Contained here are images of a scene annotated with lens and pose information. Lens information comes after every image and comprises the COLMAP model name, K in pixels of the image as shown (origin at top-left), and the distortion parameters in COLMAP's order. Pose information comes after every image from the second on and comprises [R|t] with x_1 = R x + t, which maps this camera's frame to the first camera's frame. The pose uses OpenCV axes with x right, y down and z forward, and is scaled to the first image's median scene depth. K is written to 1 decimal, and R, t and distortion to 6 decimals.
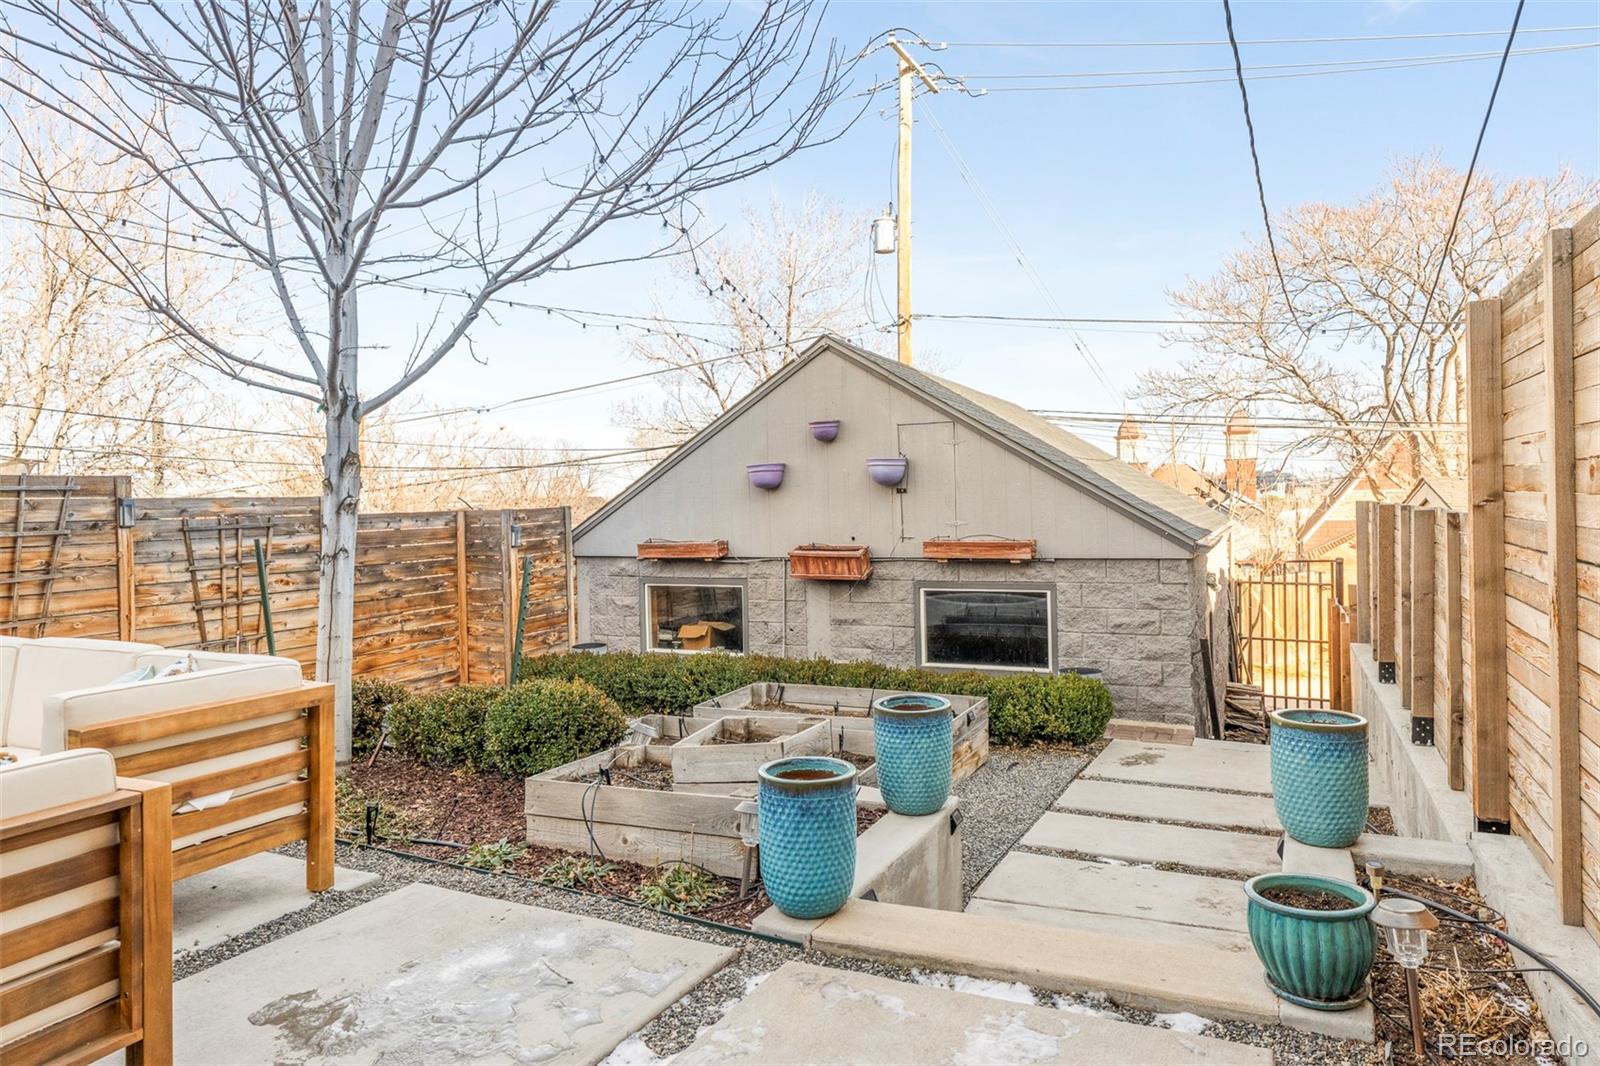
lens RADIAL K [[981.0, 0, 799.8], [0, 981.0, 468.8], [0, 0, 1]] dist [0.003606, 0.004188]
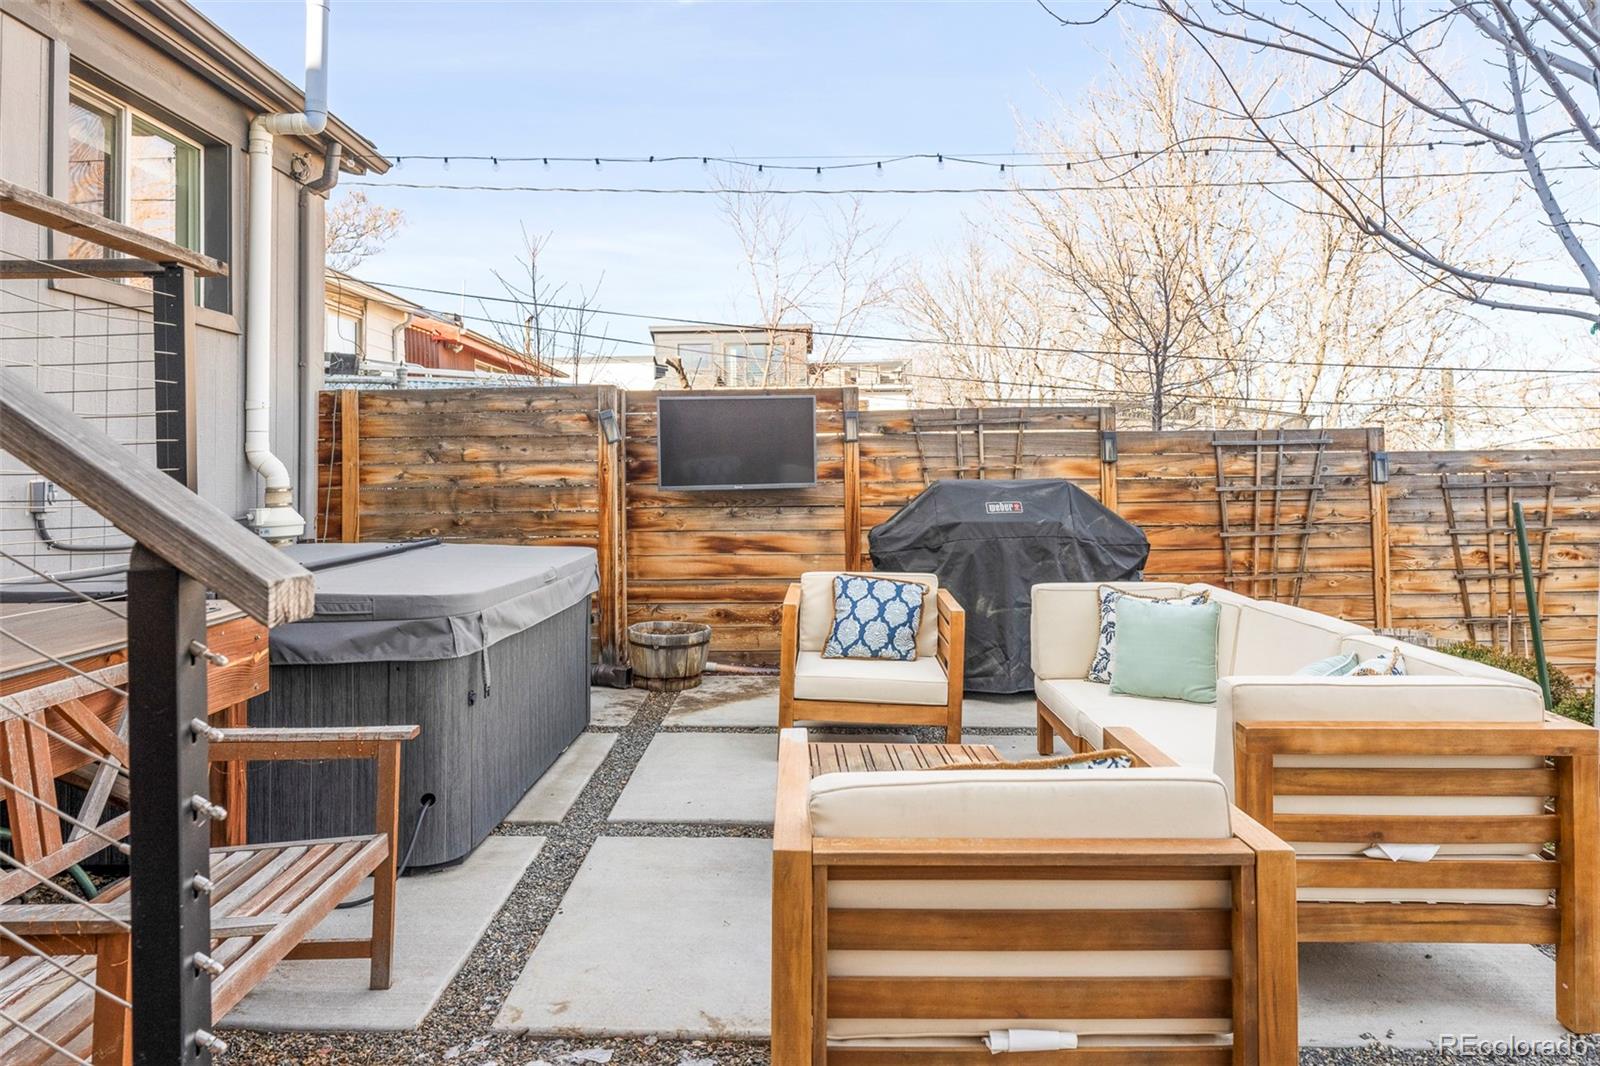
lens RADIAL K [[1030.5, 0, 797.3], [0, 1030.5, 451.7], [0, 0, 1]] dist [-0.002601, -0.001275]
pose [[0.414142, -0.005750, -0.910194, -0.028567], [0.033993, 0.999380, 0.009154, 0.002537], [0.909577, -0.034731, 0.414081, 0.102742]]
